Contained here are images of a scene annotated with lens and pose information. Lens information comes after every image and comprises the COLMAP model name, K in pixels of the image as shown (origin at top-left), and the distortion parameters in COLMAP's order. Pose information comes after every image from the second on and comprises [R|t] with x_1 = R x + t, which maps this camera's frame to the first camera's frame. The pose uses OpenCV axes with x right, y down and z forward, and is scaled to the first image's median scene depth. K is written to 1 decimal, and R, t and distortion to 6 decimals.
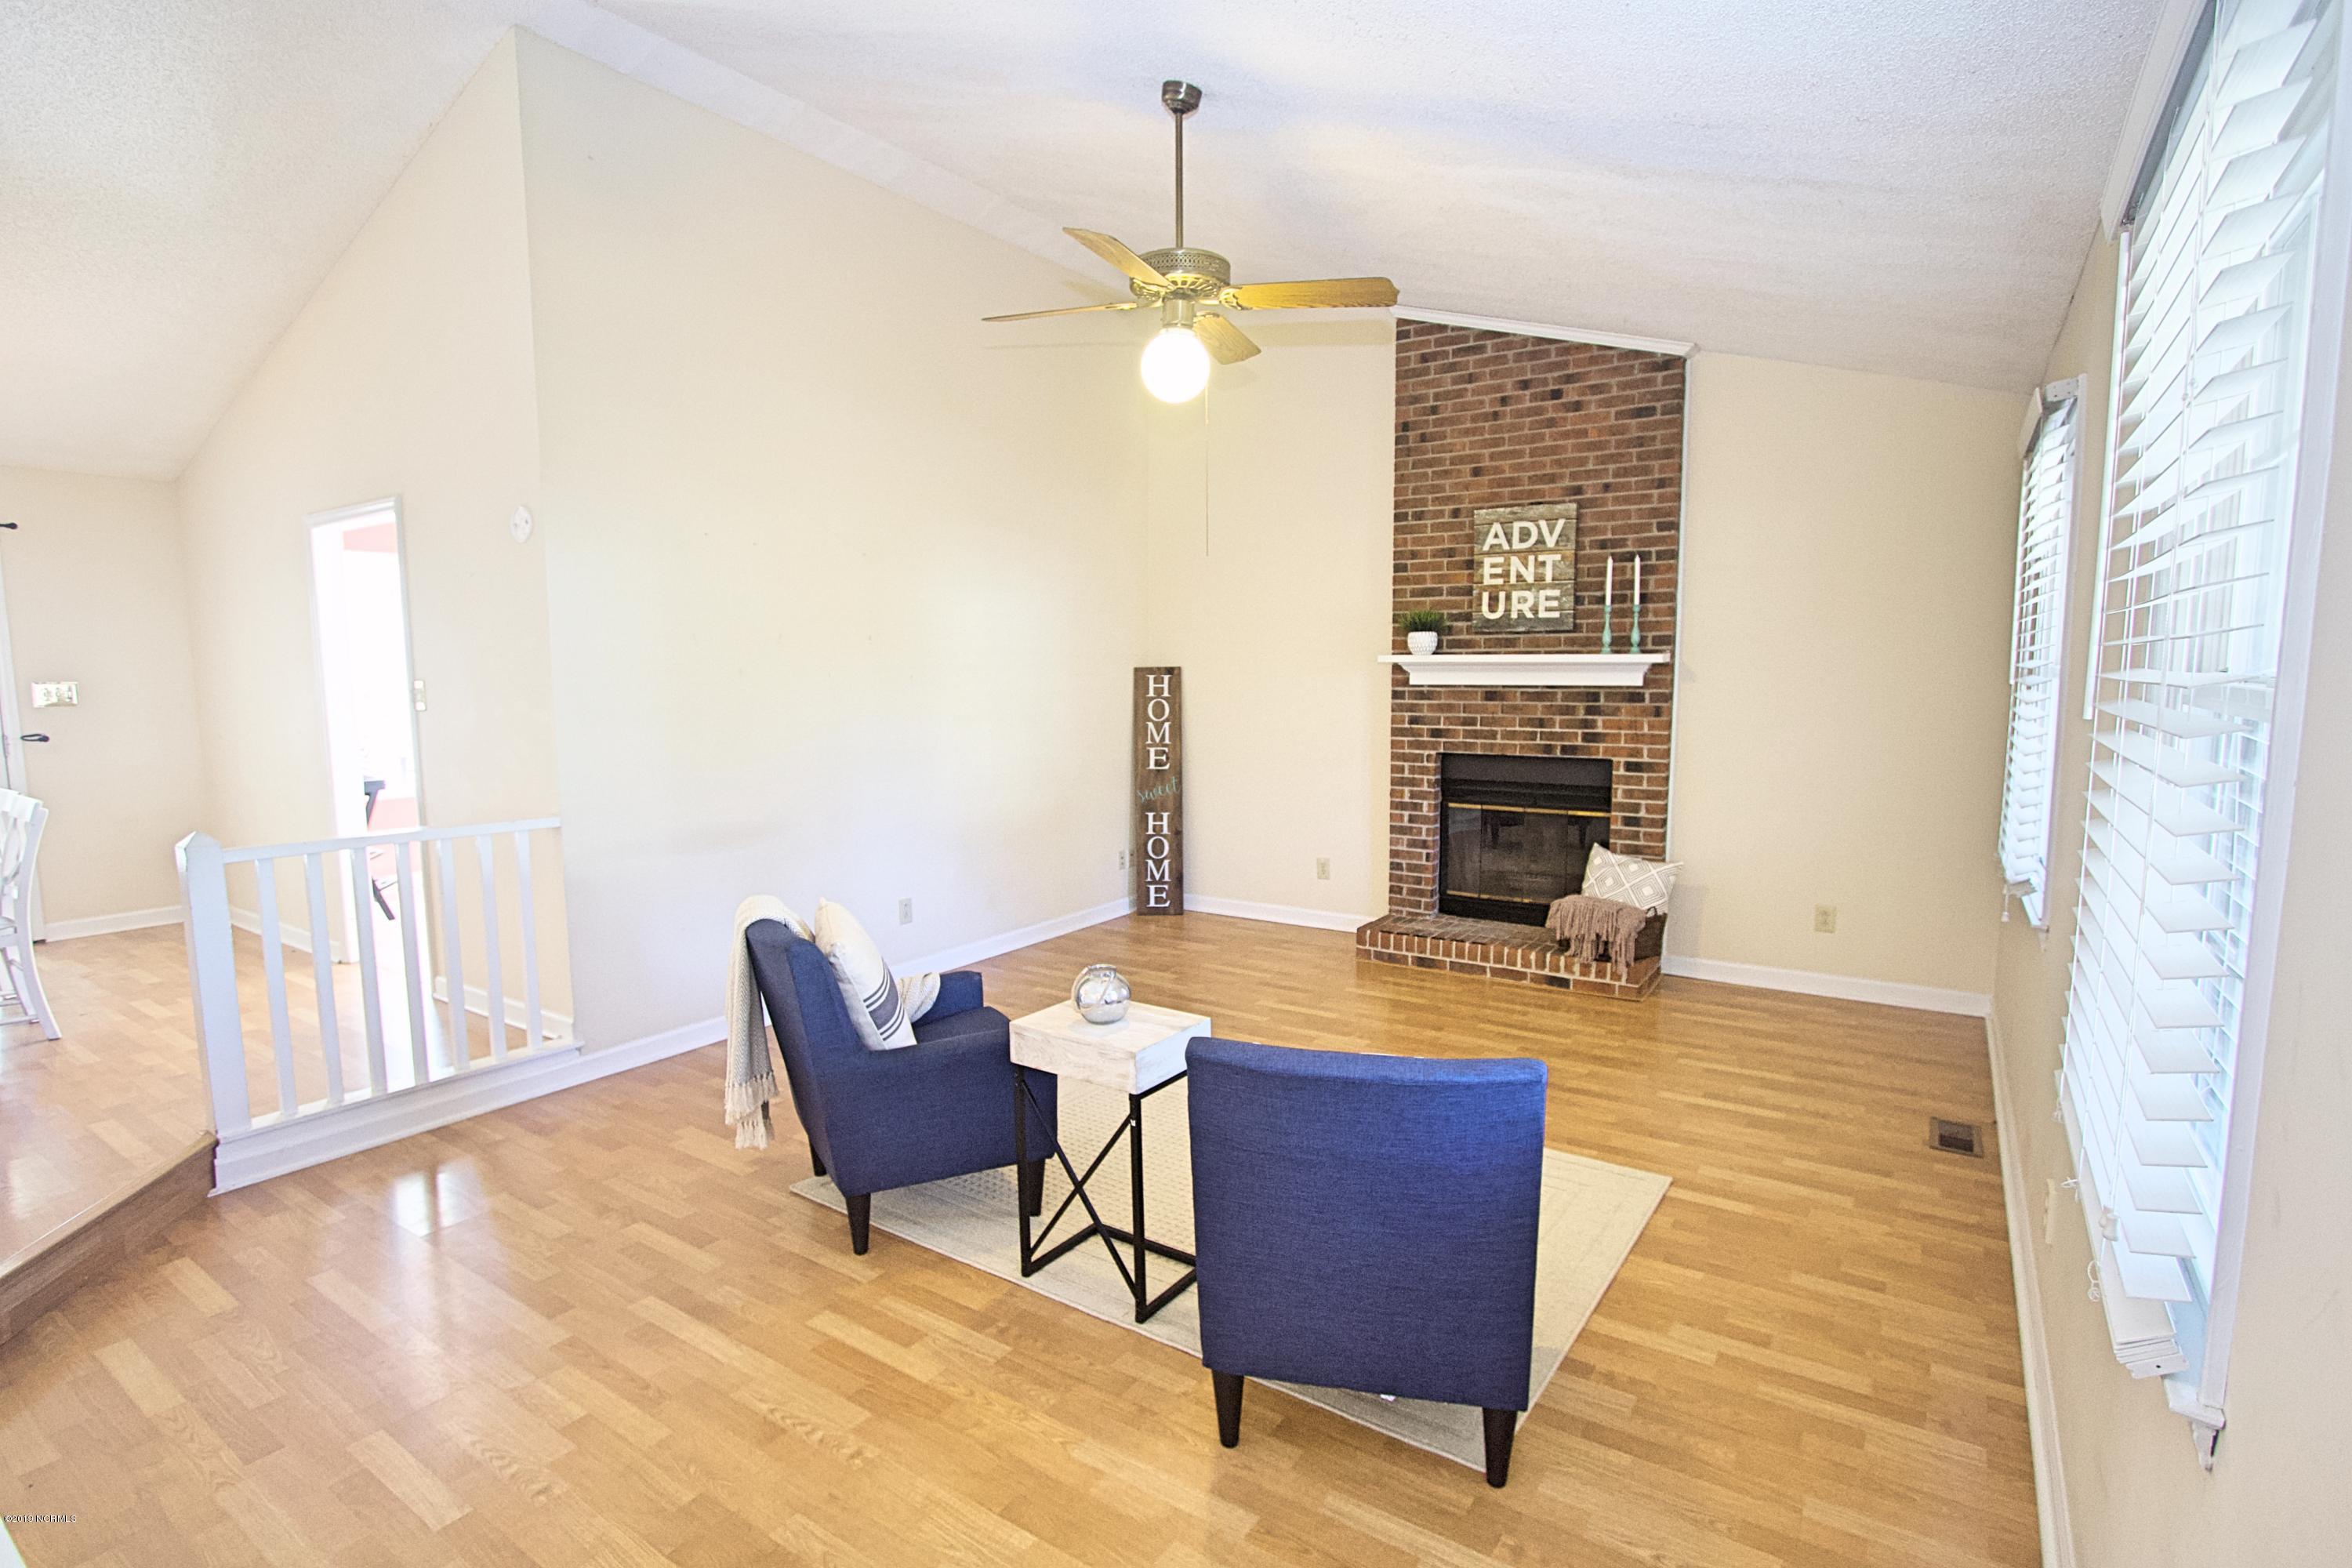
lens RADIAL K [[1135.6, 0, 1166.7], [0, 1135.6, 794.5], [0, 0, 1]] dist [-0.015335, 0.000510]
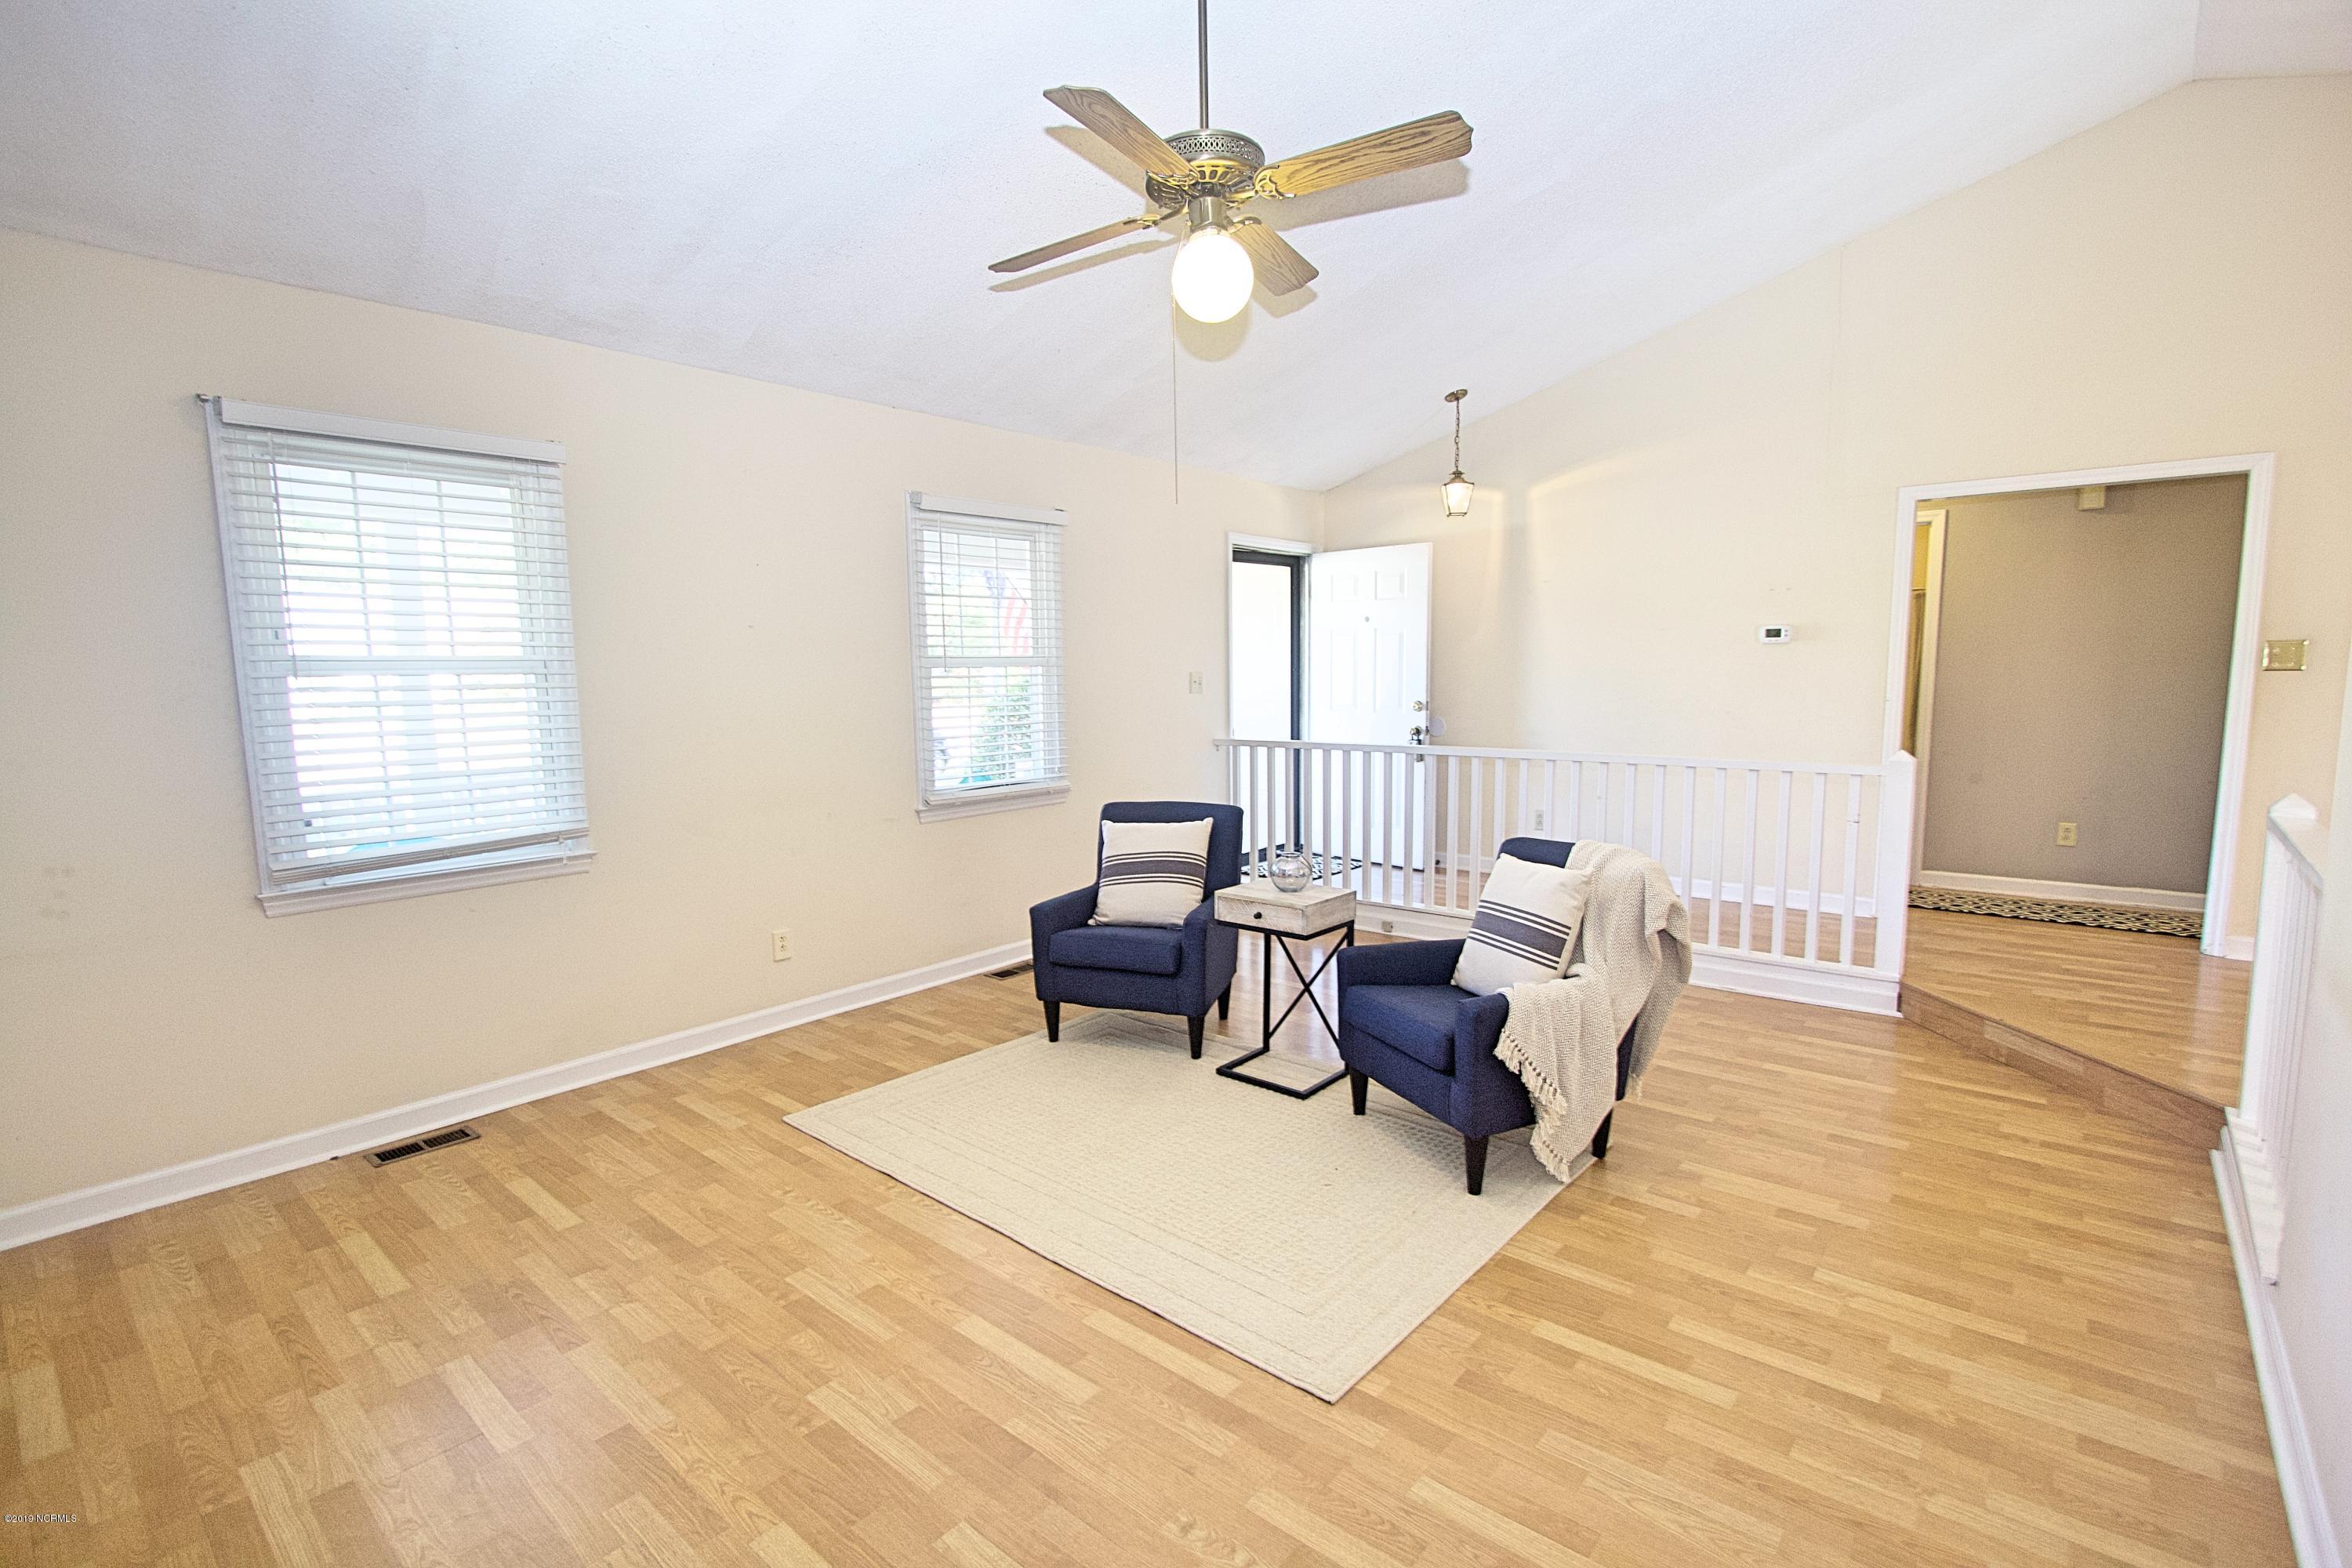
lens RADIAL K [[1081.2, 0, 1174.0], [0, 1081.2, 793.1], [0, 0, 1]] dist [-0.016773, 0.002339]
pose [[-0.994343, 0.010719, 0.105678, -0.027857], [0.034620, 0.973274, 0.227024, -0.118411], [-0.100420, 0.229398, -0.968139, 1.166360]]
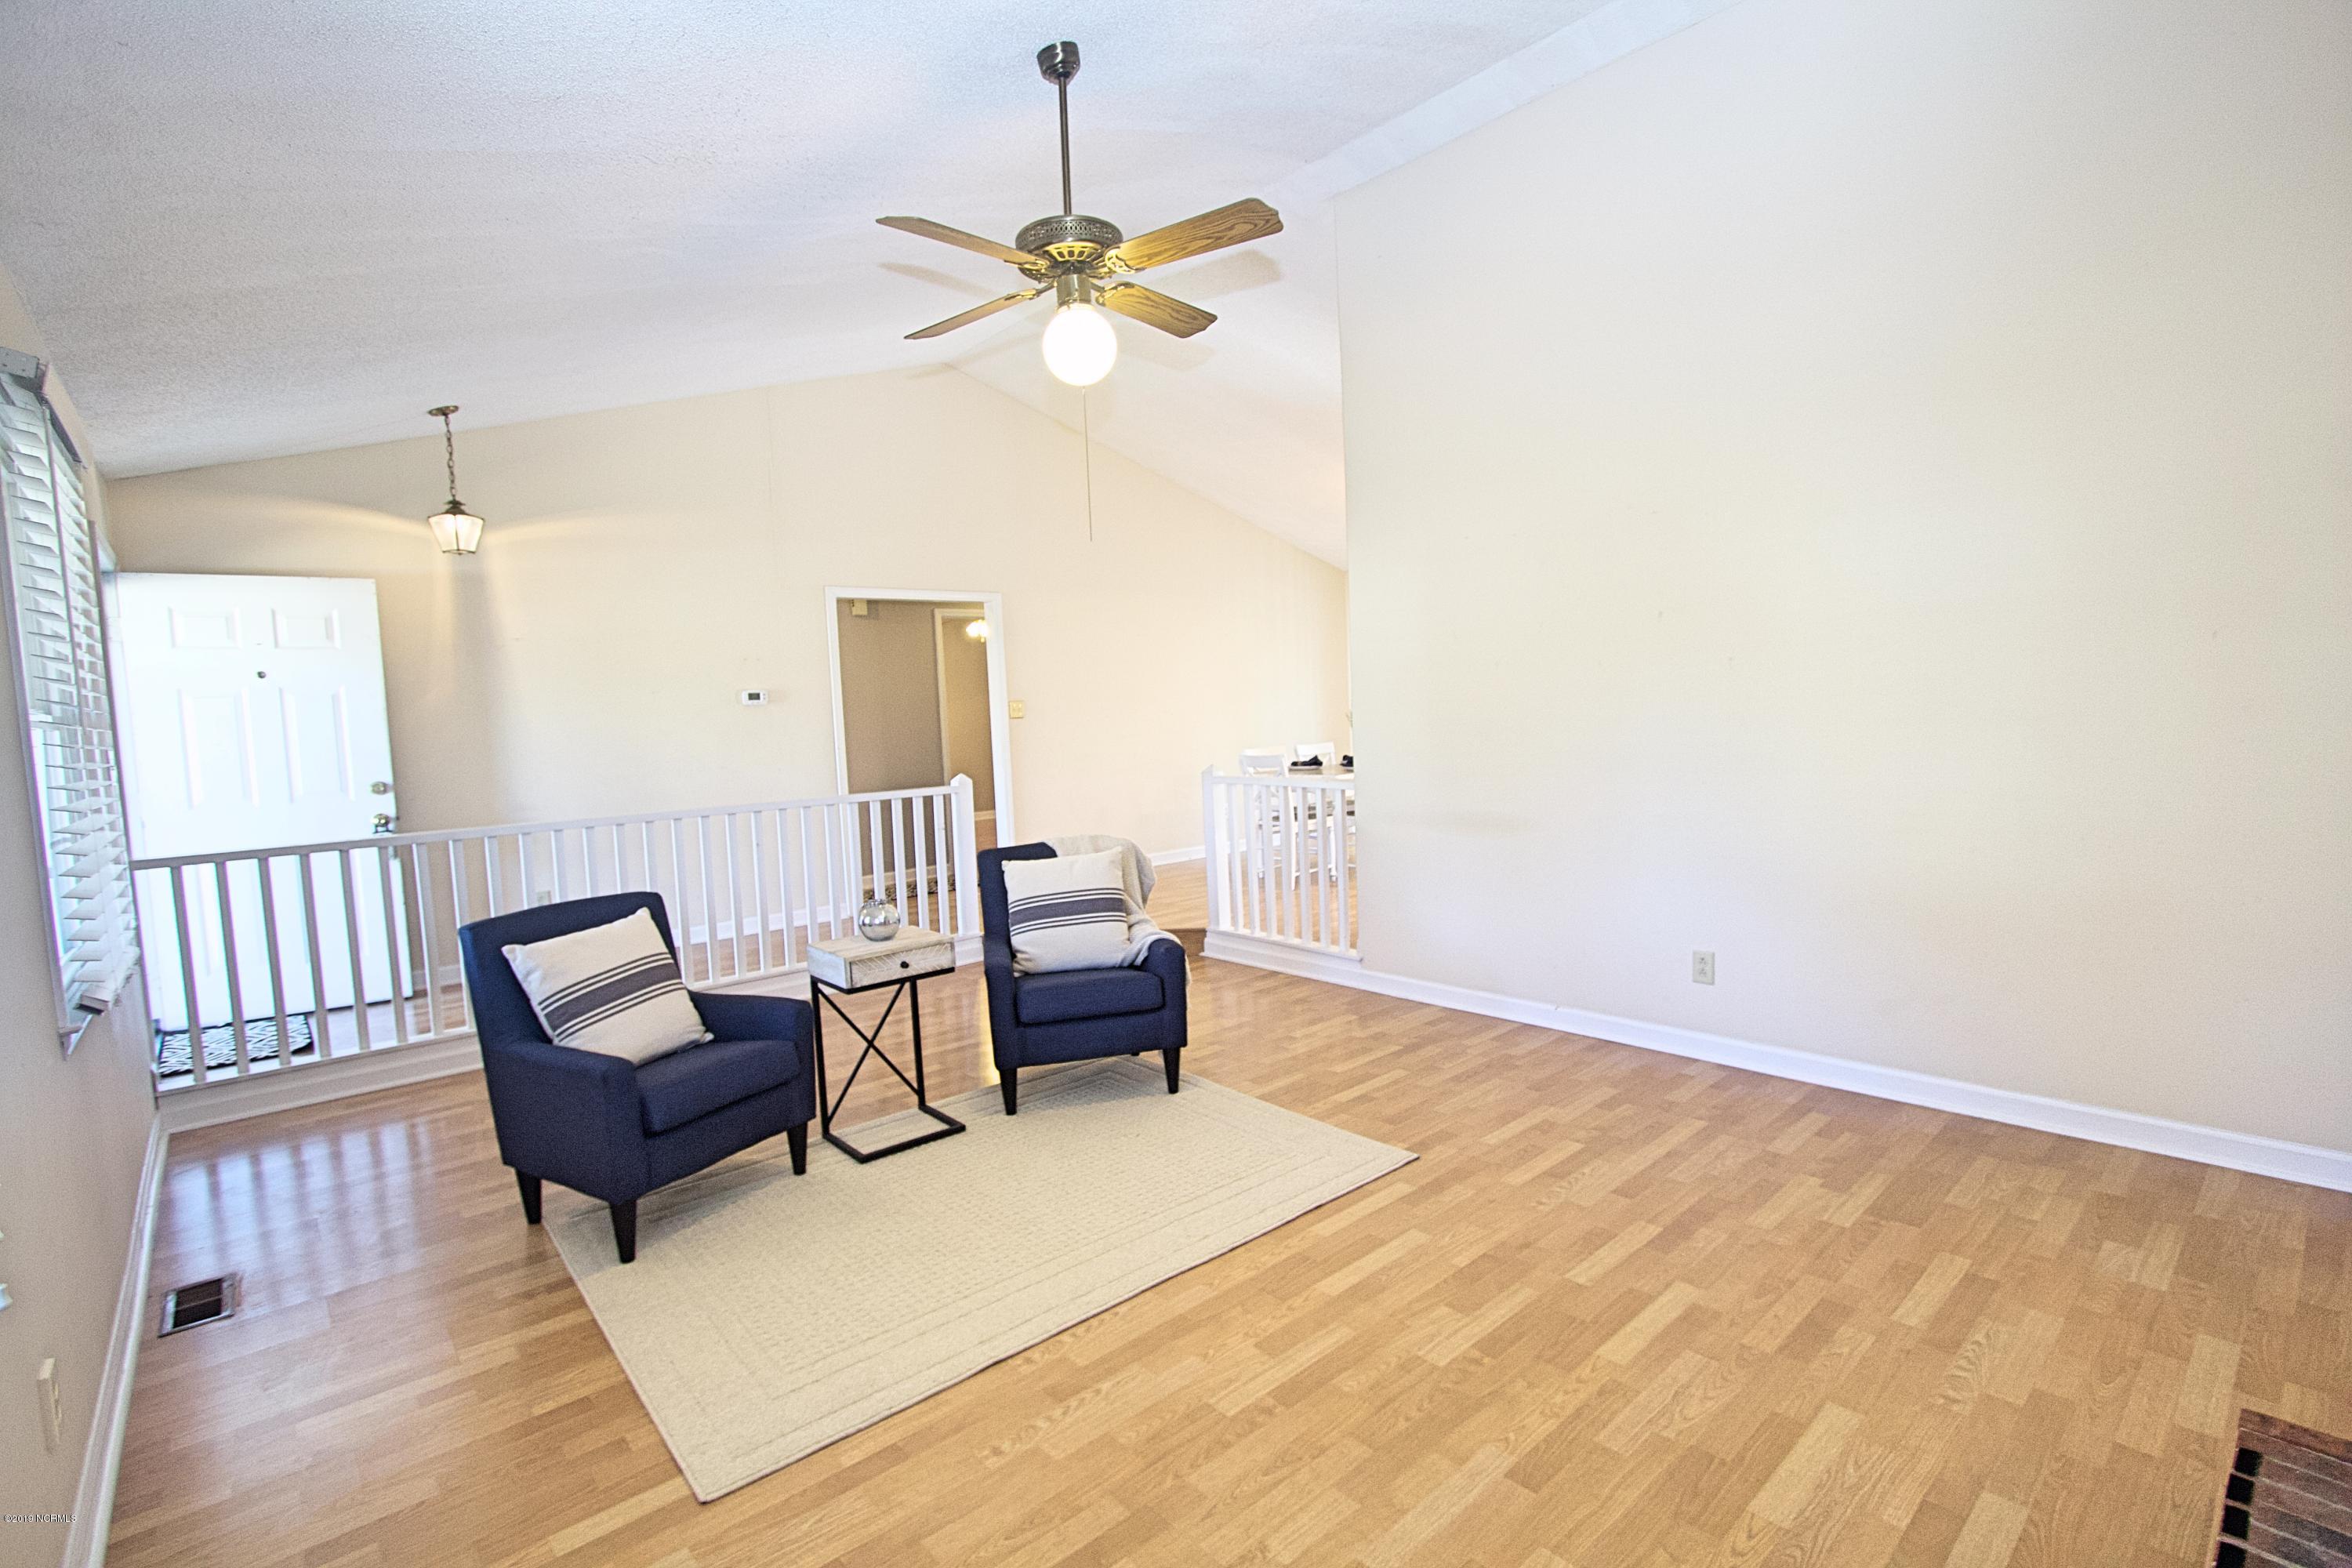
lens RADIAL K [[1081.2, 0, 1166.6], [0, 1081.2, 790.0], [0, 0, 1]] dist [-0.016773, 0.002339]
pose [[-0.246129, 0.090837, -0.964971, 0.555239], [-0.064674, 0.991840, 0.109863, -0.073003], [0.967077, 0.089449, -0.238246, 0.823424]]
